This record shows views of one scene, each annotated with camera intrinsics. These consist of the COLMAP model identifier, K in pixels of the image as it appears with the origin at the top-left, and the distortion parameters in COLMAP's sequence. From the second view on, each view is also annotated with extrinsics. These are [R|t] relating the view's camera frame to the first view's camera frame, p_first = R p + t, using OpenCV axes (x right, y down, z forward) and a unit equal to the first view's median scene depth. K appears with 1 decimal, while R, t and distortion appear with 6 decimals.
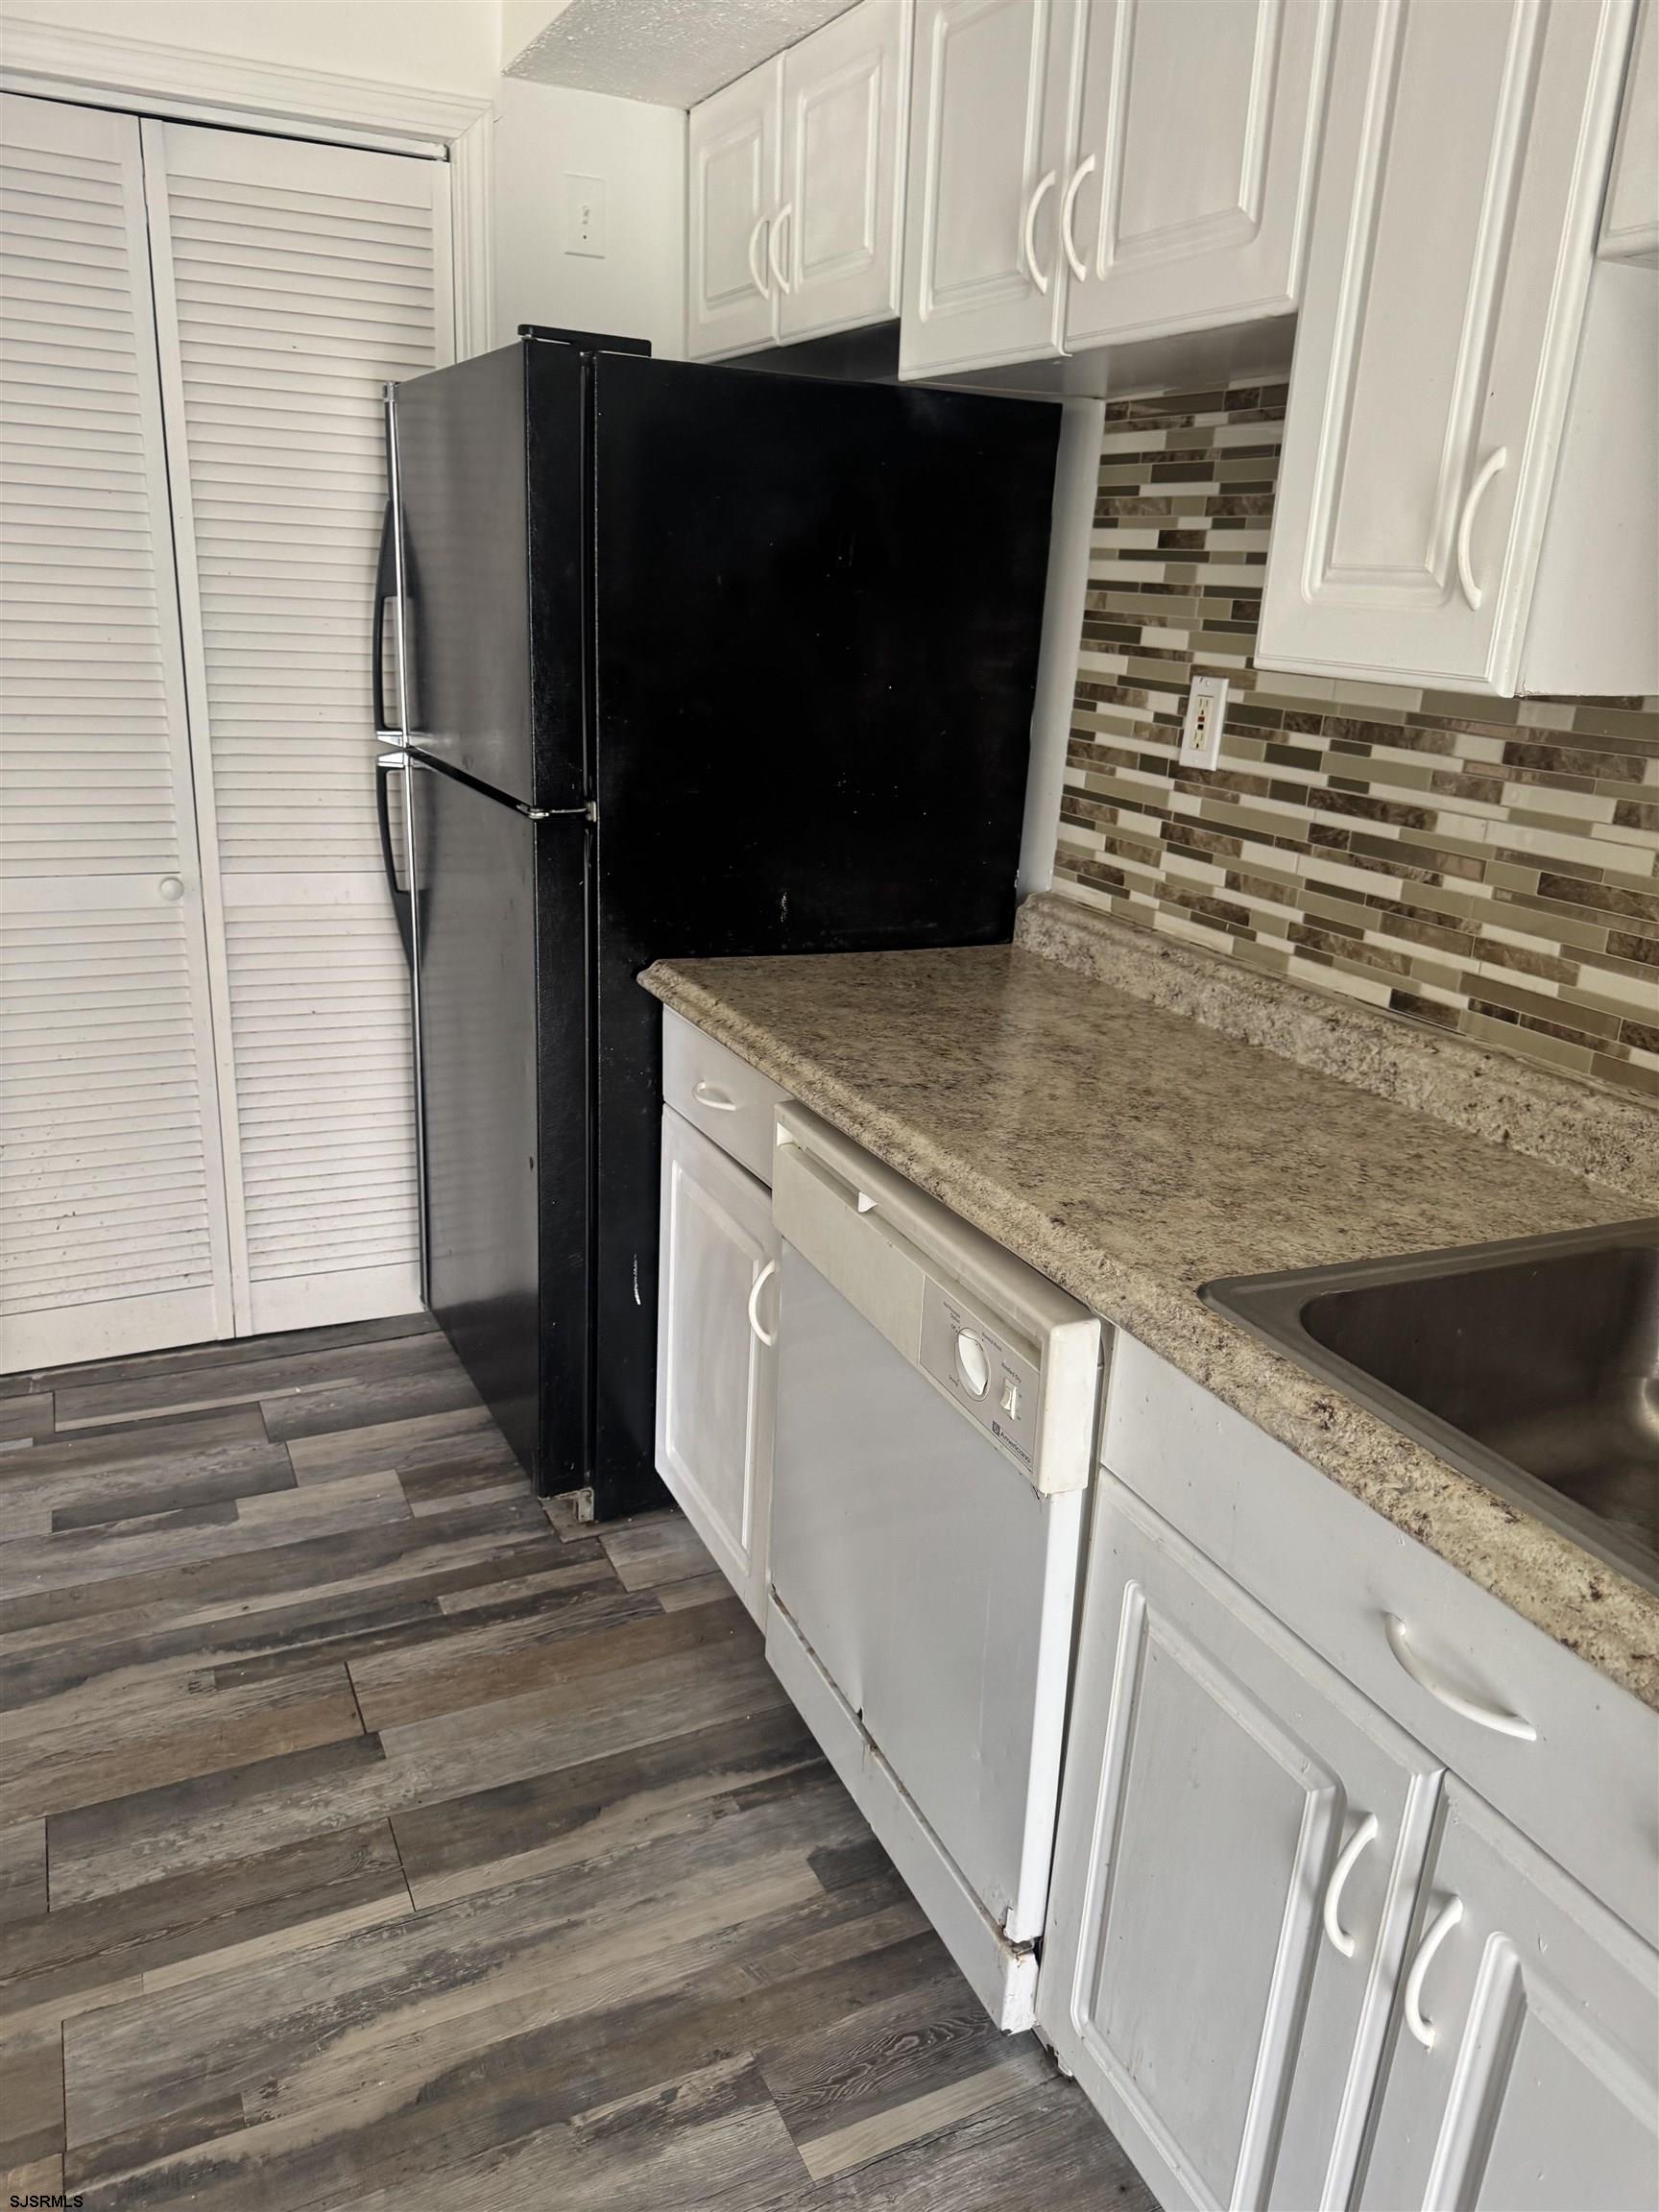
lens RADIAL K [[1572.2, 0, 816.3], [0, 1572.2, 1113.3], [0, 0, 1]] dist [0.036193, -0.038915]
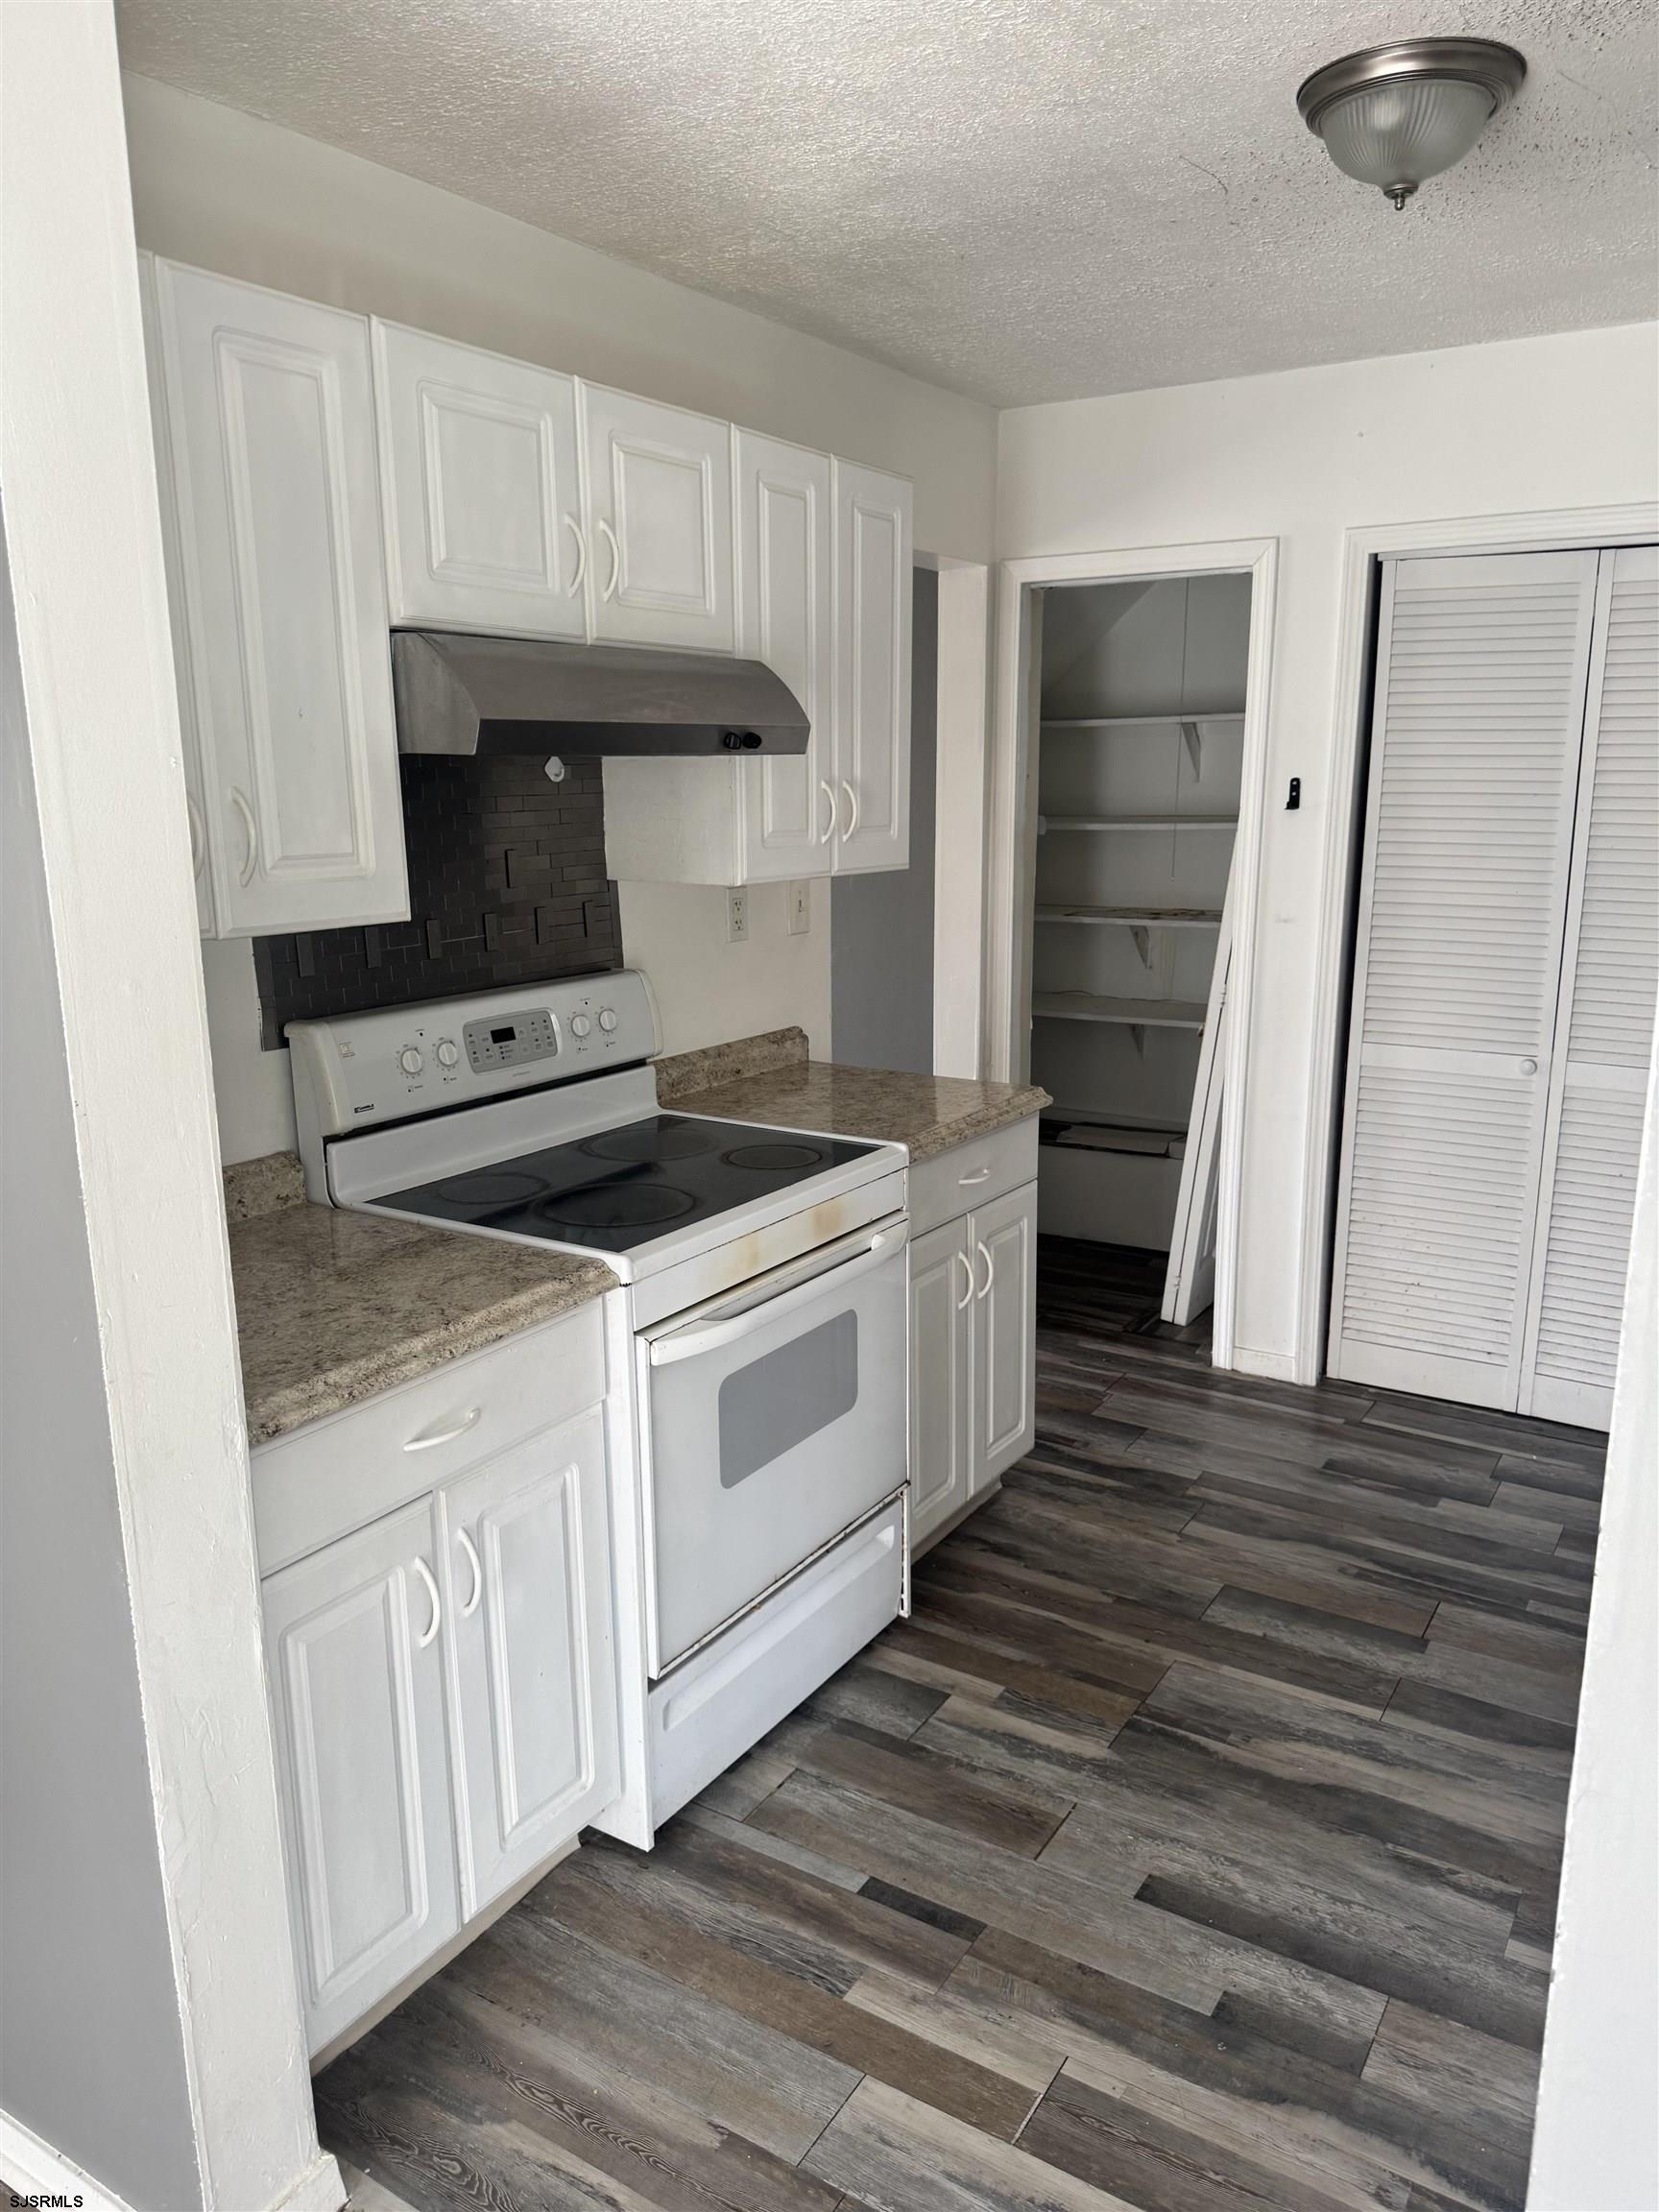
lens RADIAL K [[1575.5, 0, 868.3], [0, 1575.5, 1104.3], [0, 0, 1]] dist [0.000399, -0.005275]
pose [[0.551065, 0.127454, -0.824671, 0.562842], [-0.244504, 0.969554, -0.013538, 0.066665], [0.797838, 0.209096, 0.565450, -0.312997]]
